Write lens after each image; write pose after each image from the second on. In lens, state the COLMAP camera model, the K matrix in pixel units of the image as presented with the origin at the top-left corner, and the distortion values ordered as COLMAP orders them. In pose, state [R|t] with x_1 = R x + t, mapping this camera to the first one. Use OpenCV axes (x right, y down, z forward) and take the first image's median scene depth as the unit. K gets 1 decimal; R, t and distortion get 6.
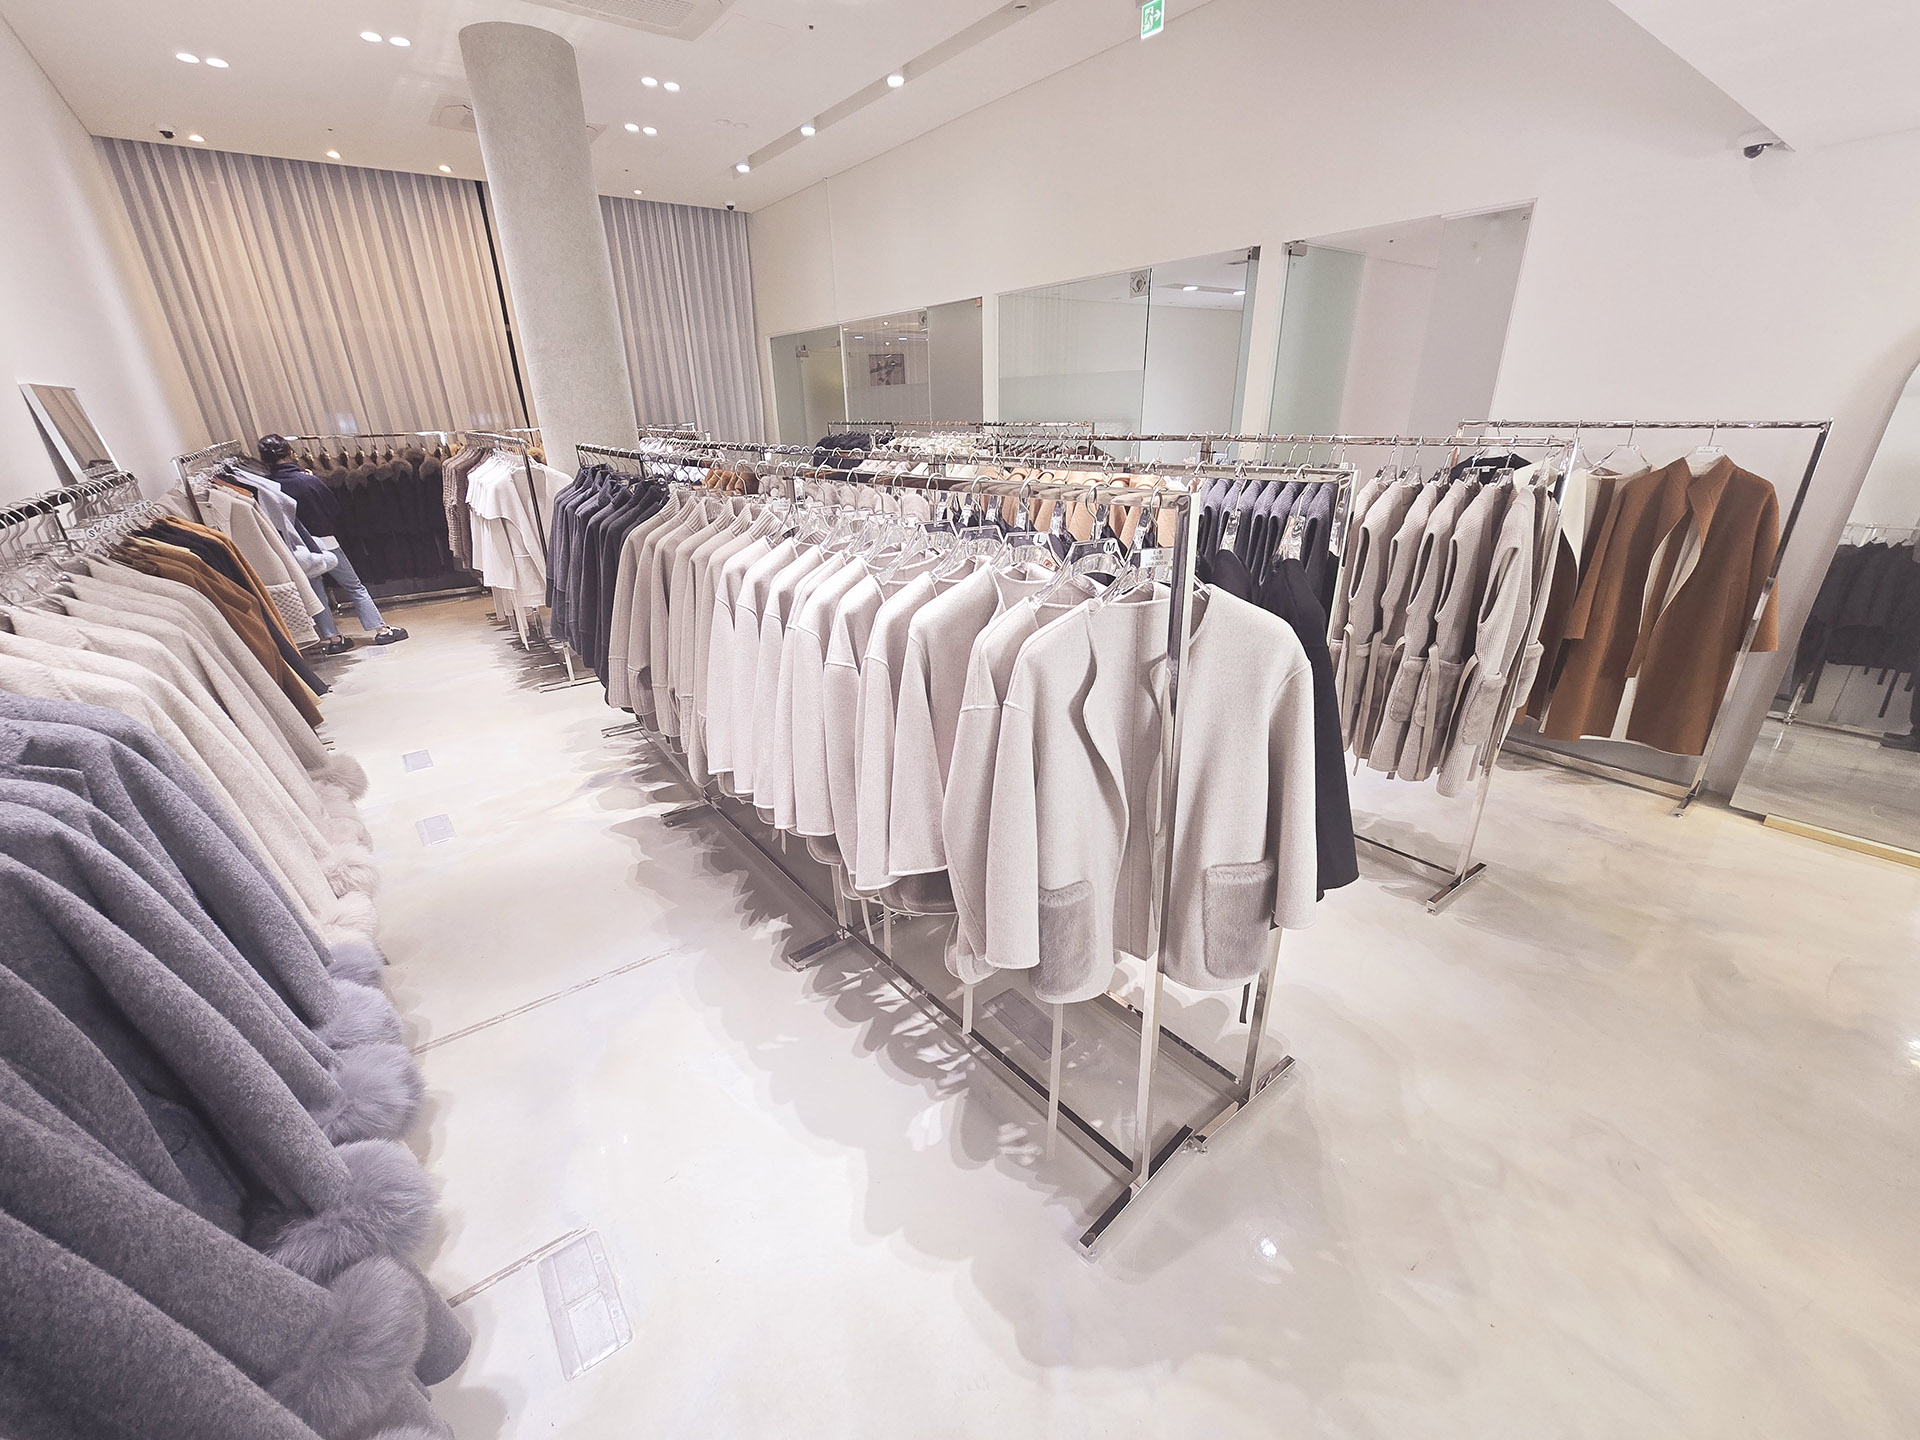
lens RADIAL K [[778.7, 0, 967.8], [0, 778.7, 718.1], [0, 0, 1]] dist [0.000913, 0.000044]
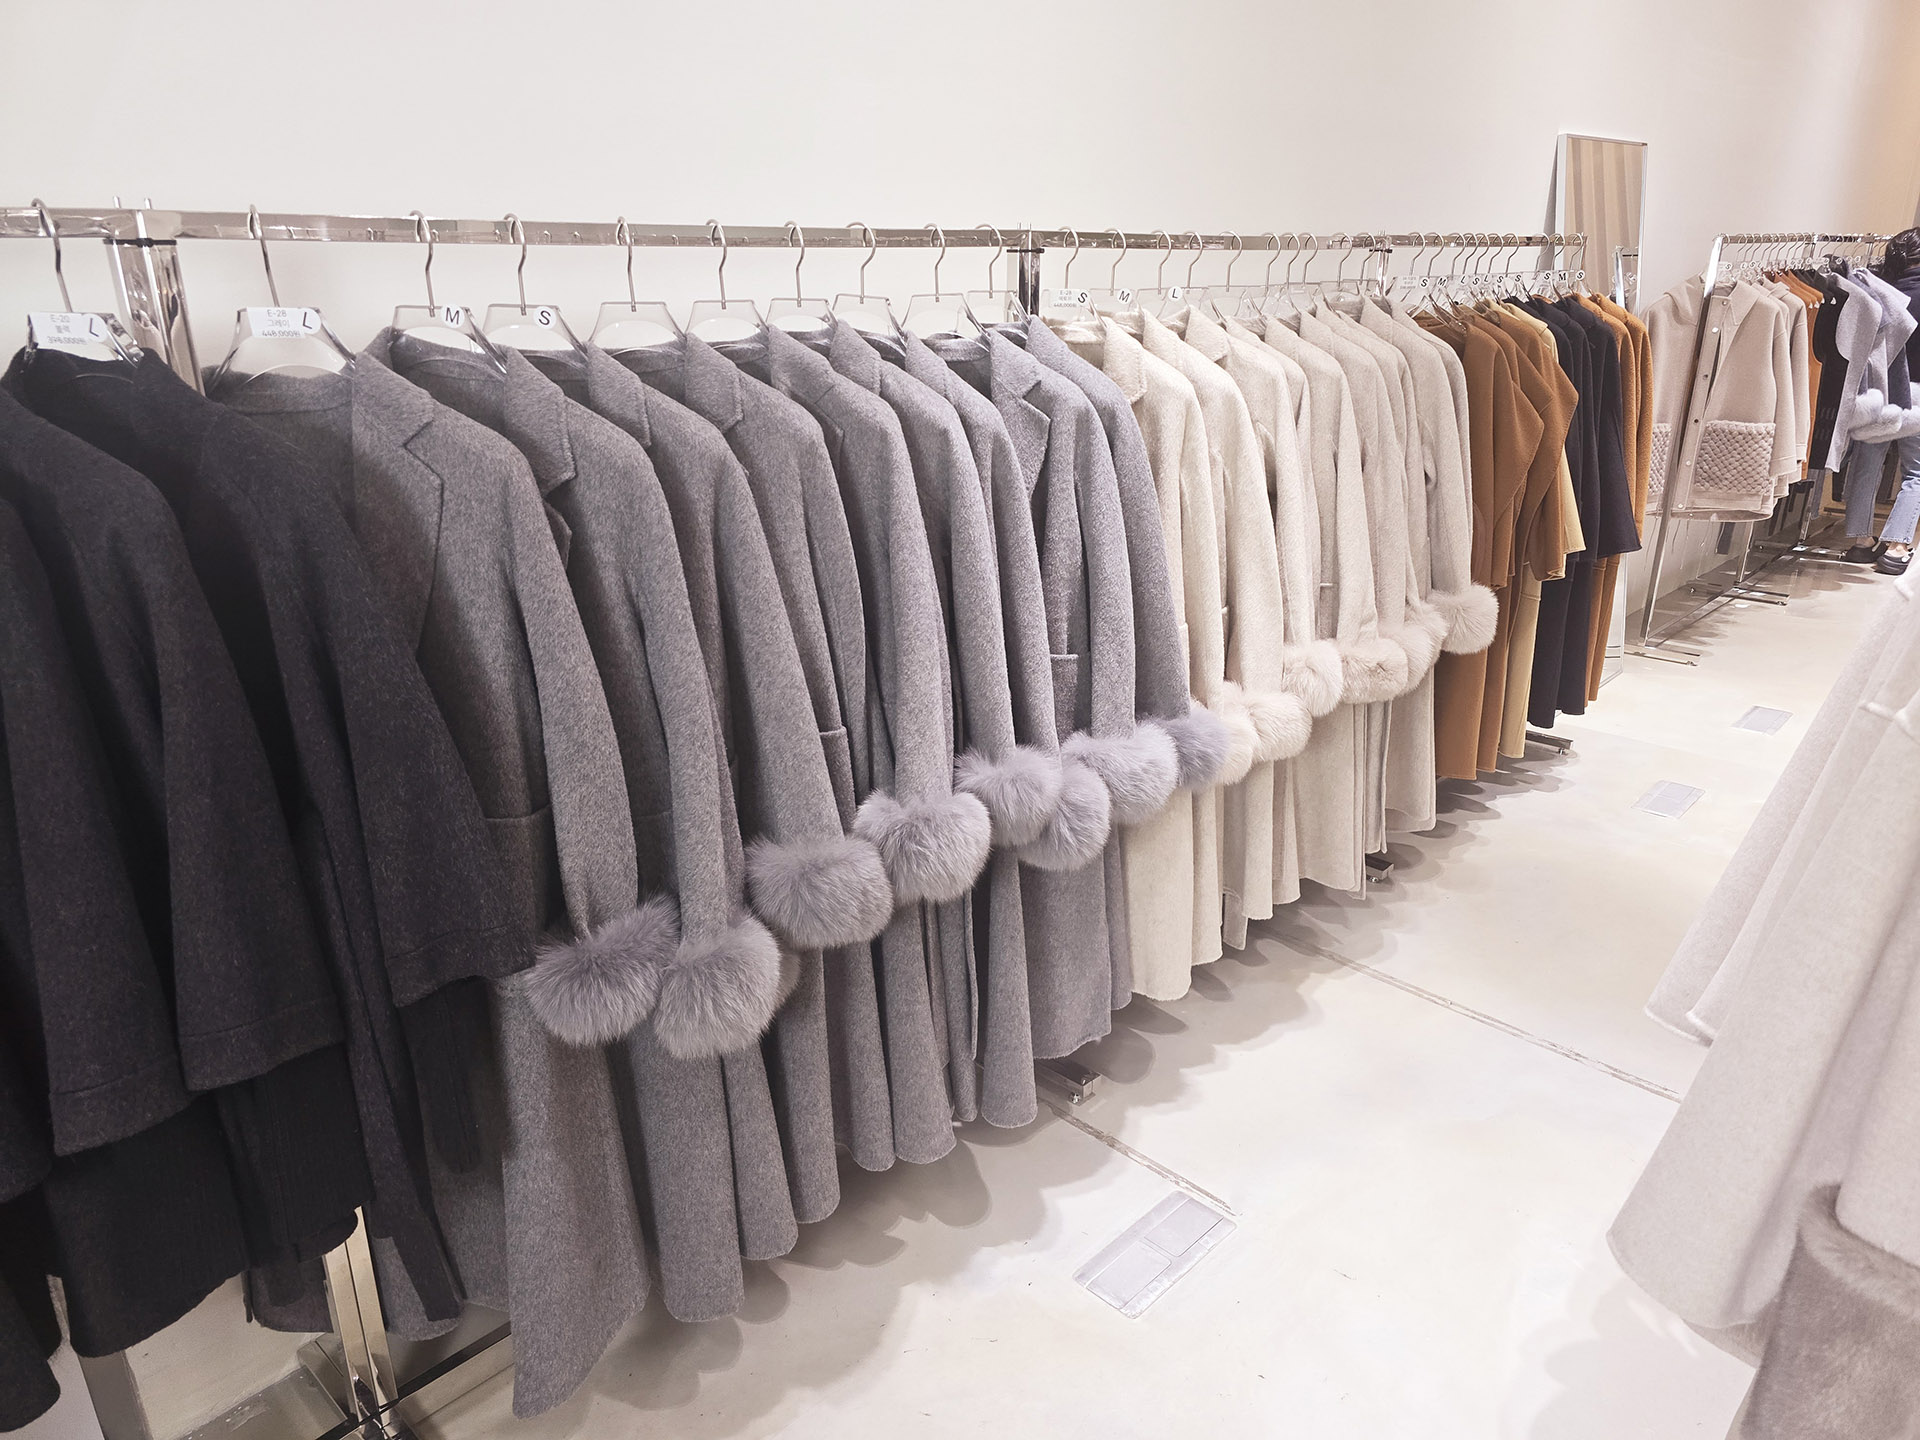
lens RADIAL K [[1309.5, 0, 965.2], [0, 1309.5, 721.6], [0, 0, 1]] dist [0.007234, -0.009270]
pose [[0.154047, 0.359674, -0.920274, 0.477380], [-0.367396, 0.885461, 0.284568, -0.024274], [0.917218, 0.294268, 0.268546, 0.304224]]
